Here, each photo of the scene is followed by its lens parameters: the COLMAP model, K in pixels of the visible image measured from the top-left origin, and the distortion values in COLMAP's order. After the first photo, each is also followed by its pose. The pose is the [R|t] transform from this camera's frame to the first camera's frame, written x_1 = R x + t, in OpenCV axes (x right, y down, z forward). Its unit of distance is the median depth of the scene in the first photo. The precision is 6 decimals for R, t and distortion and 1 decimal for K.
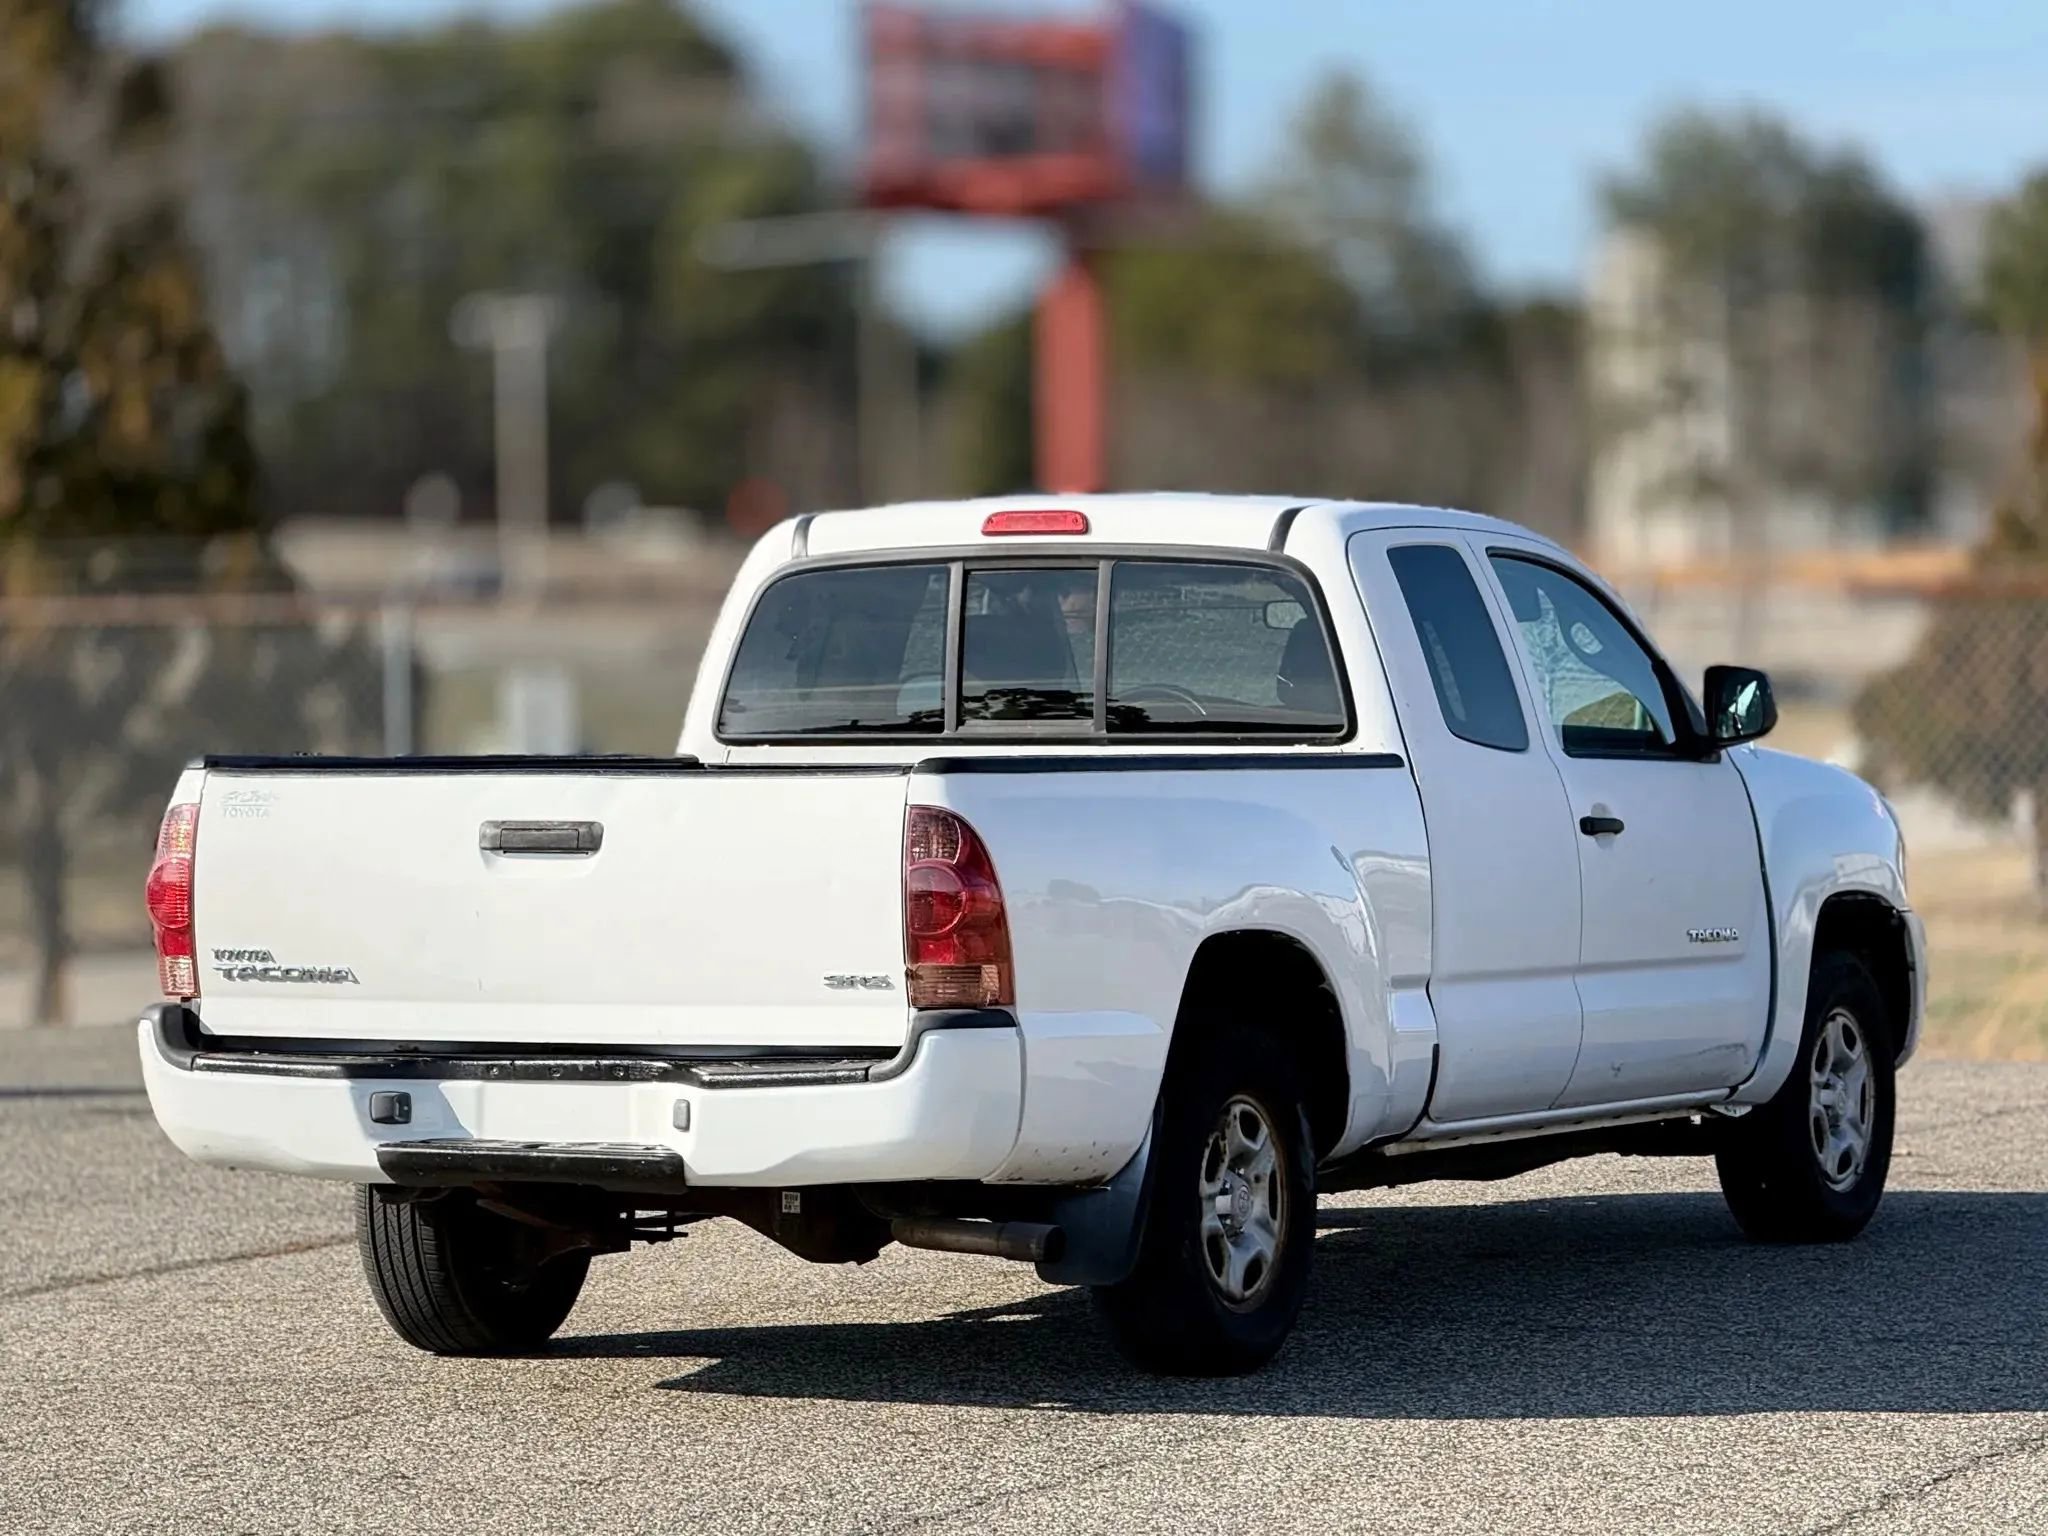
lens RADIAL K [[8909.6, 0, 1024.0], [0, 8909.6, 768.0], [0, 0, 1]] dist [0.036870, -0.964288]
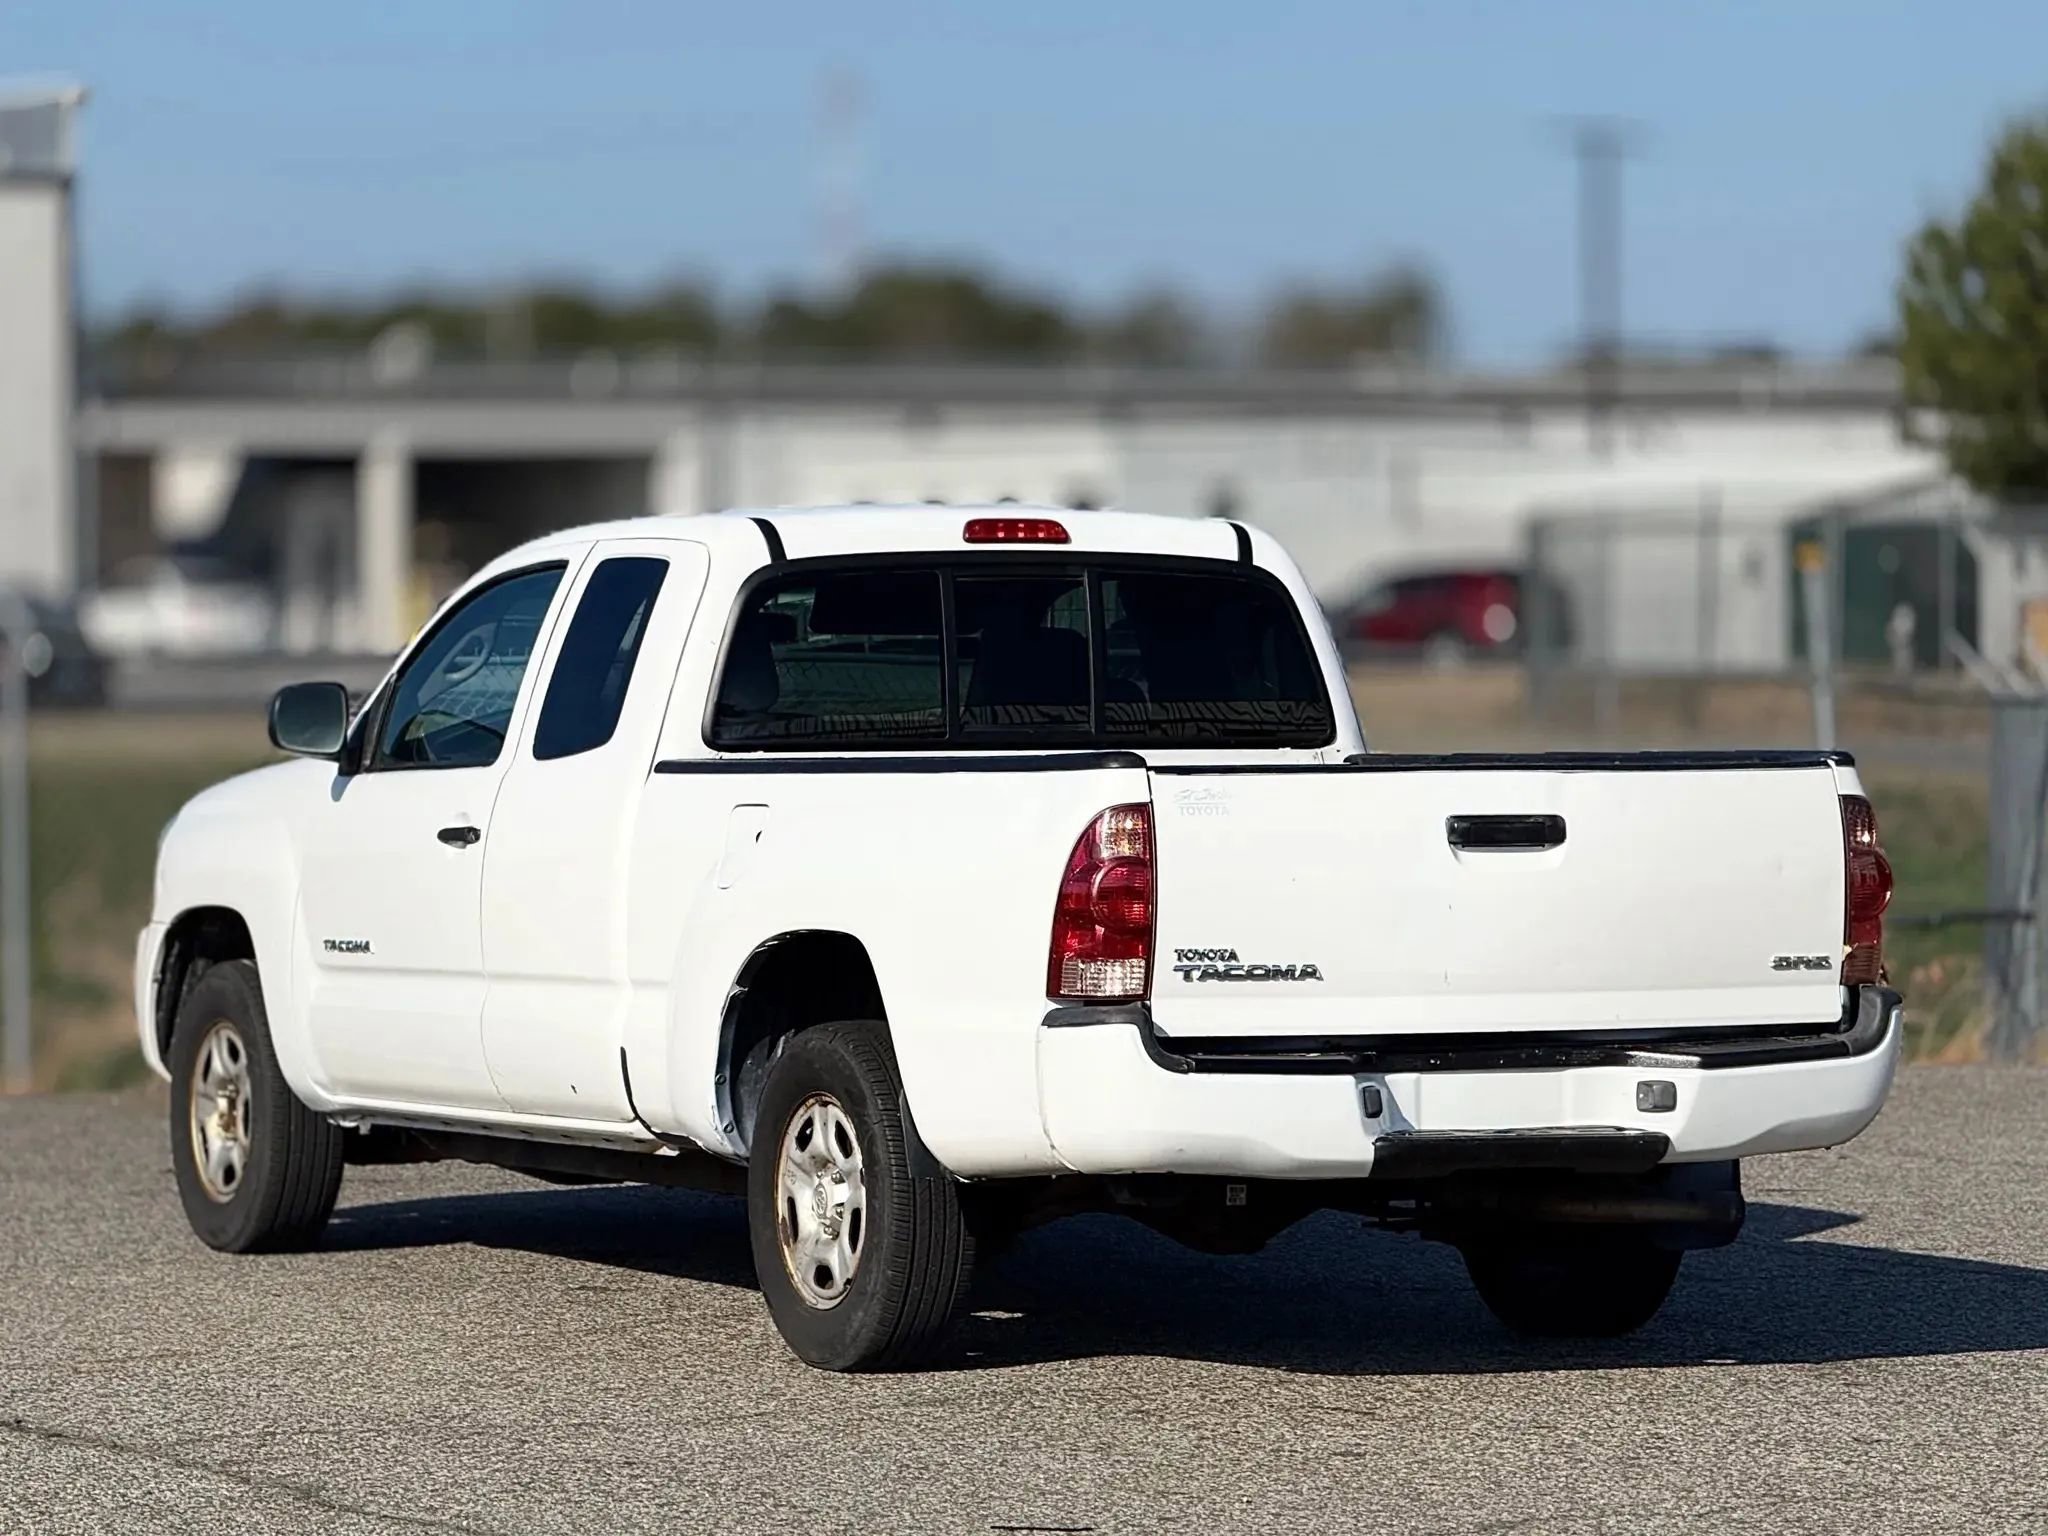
lens RADIAL K [[8909.6, 0, 1024.0], [0, 8909.6, 768.0], [0, 0, 1]] dist [0.036870, -0.964288]
pose [[0.616383, -0.003021, 0.787440, -0.878006], [0.010122, 0.999940, -0.004087, 0.004139], [-0.787381, 0.010489, 0.616377, 0.407945]]
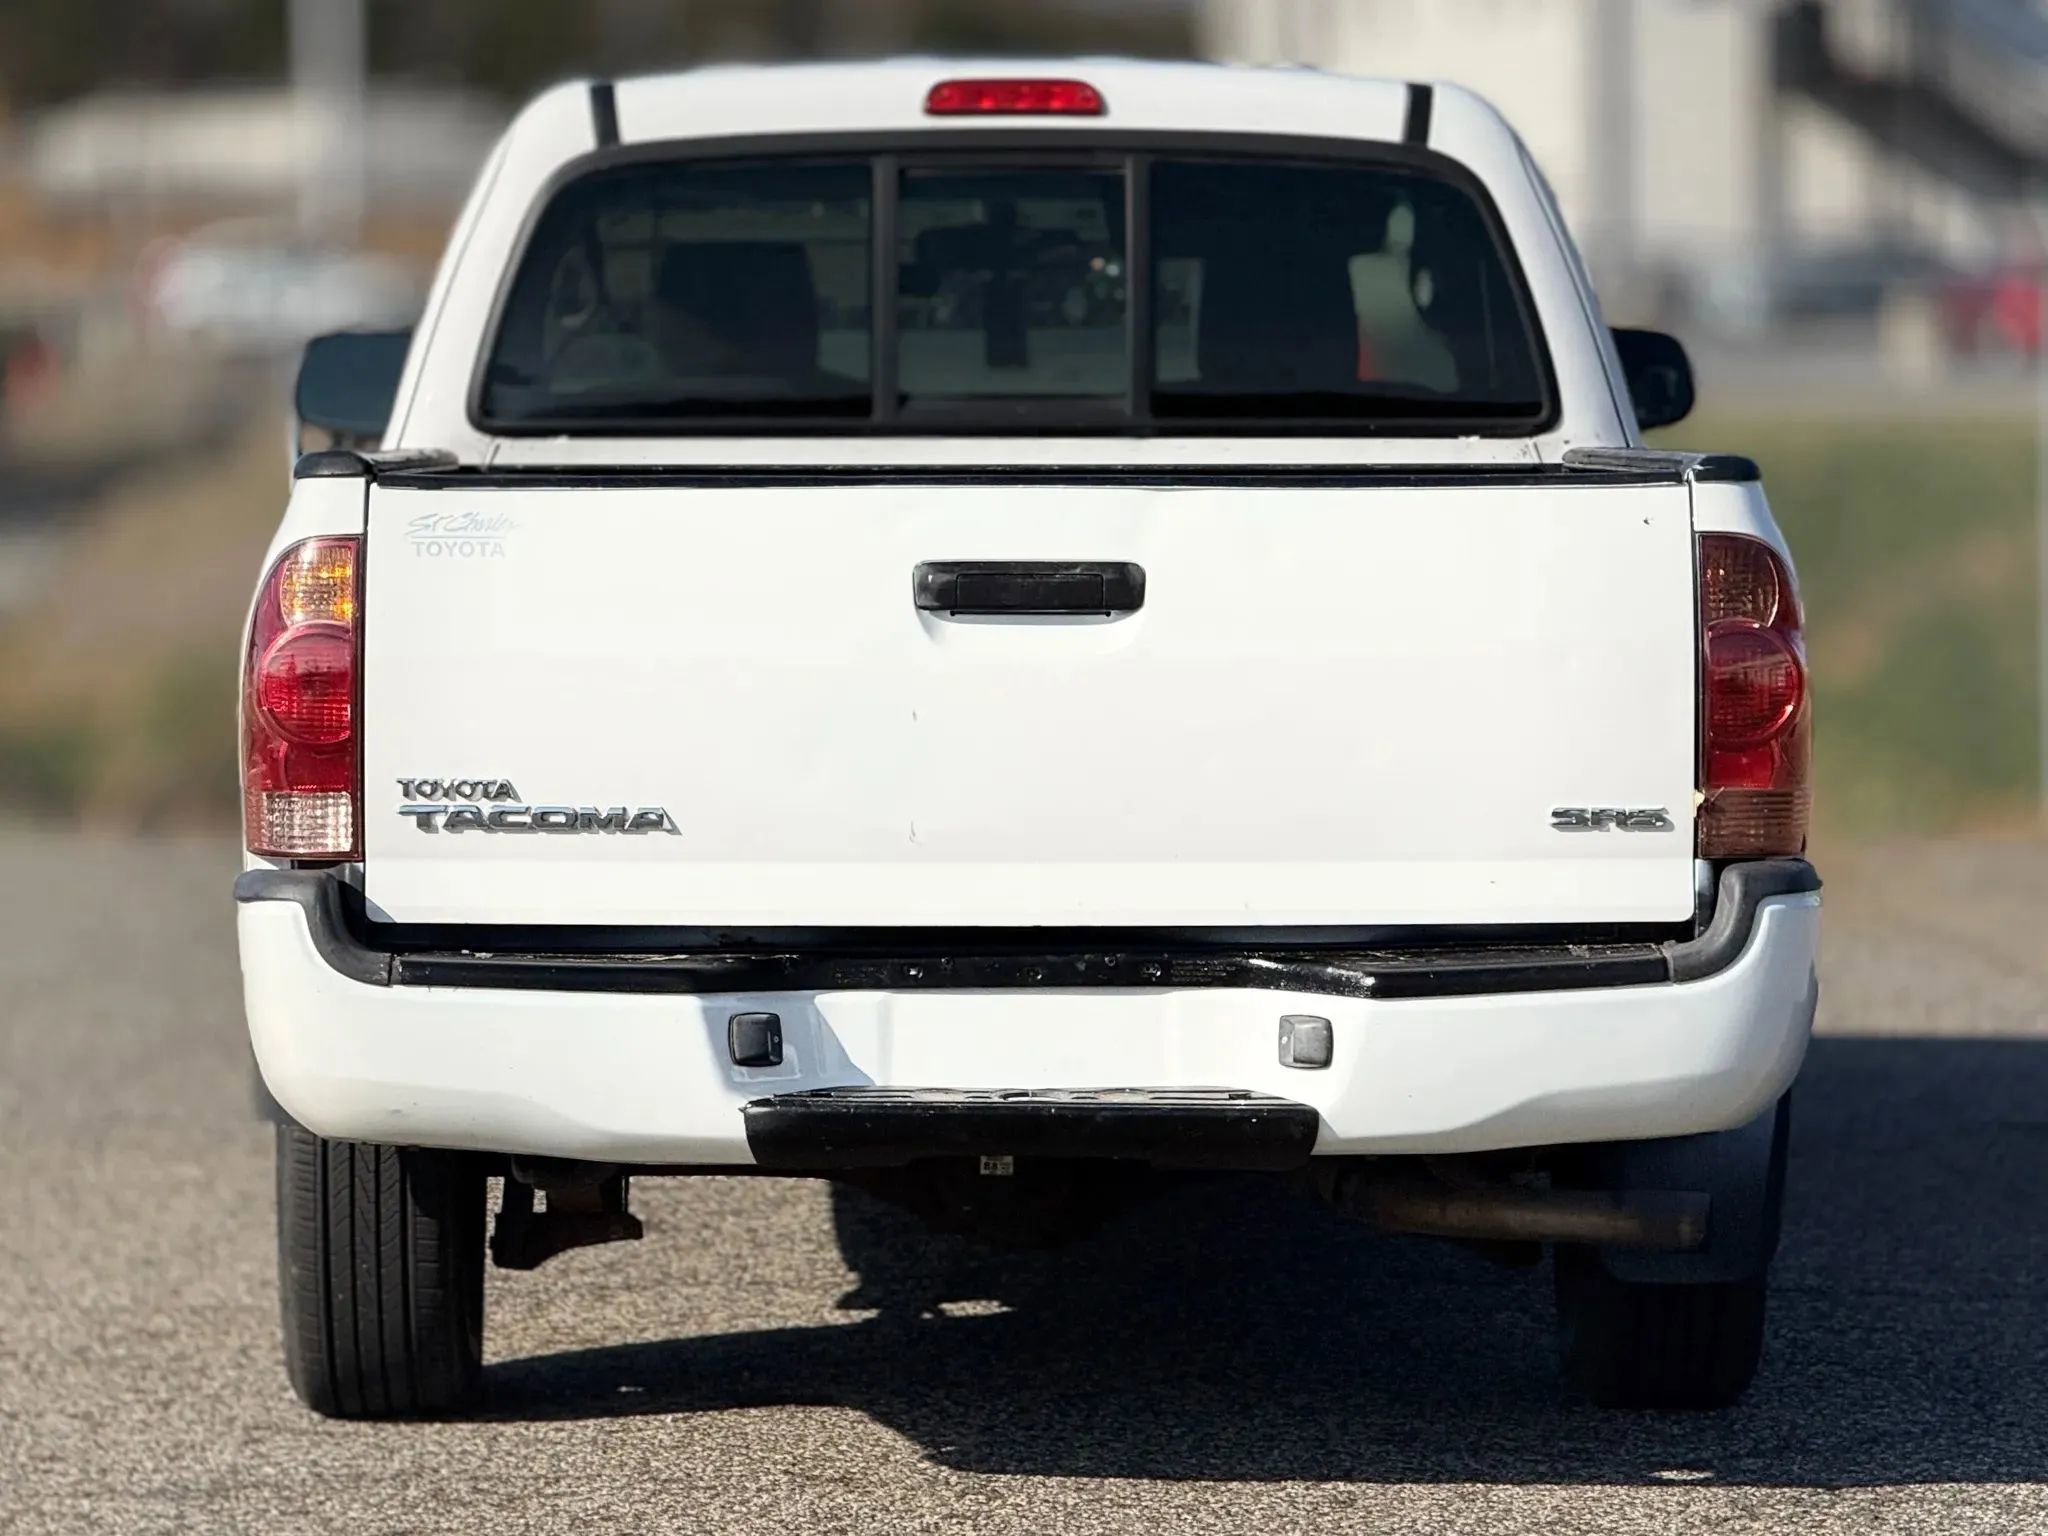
lens RADIAL K [[8909.6, 0, 1024.0], [0, 8909.6, 768.0], [0, 0, 1]] dist [0.036870, -0.964288]
pose [[0.895587, -0.016703, 0.444572, -0.318322], [0.001693, 0.999416, 0.034139, -0.000626], [-0.444882, -0.029822, 0.895092, 0.451809]]
